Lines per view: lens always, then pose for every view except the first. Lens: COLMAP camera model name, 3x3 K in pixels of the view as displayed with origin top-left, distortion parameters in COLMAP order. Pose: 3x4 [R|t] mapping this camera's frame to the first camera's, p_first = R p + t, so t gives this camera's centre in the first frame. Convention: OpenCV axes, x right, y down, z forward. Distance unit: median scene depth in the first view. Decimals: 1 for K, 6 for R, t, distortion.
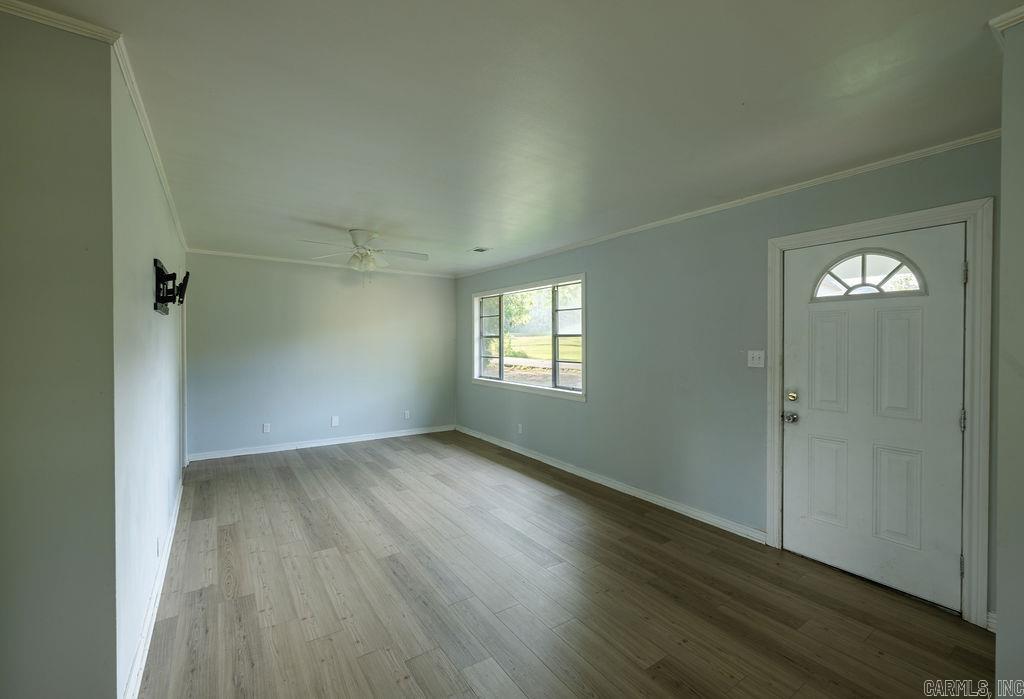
lens RADIAL K [[446.1, 0, 496.7], [0, 446.1, 338.3], [0, 0, 1]] dist [0.001129, 0.000583]
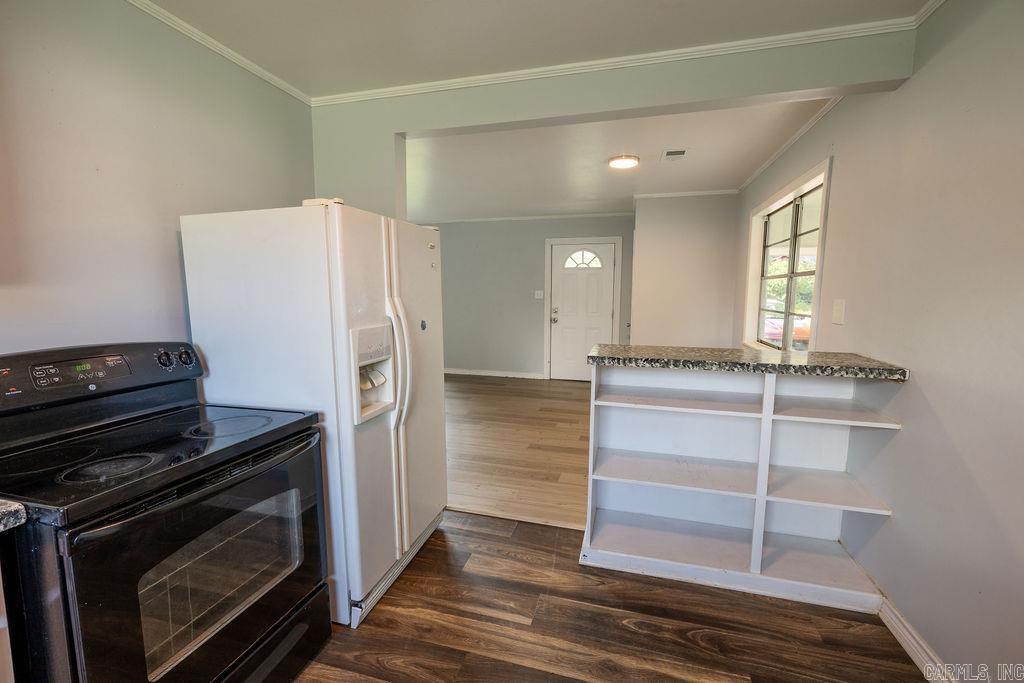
lens RADIAL K [[429.6, 0, 510.2], [0, 429.6, 336.9], [0, 0, 1]] dist [-0.001537, 0.001007]
pose [[0.752521, -0.058008, 0.656008, -0.991487], [-0.008543, 0.995169, 0.097799, 0.052531], [-0.658513, -0.079201, 0.748390, -0.510663]]
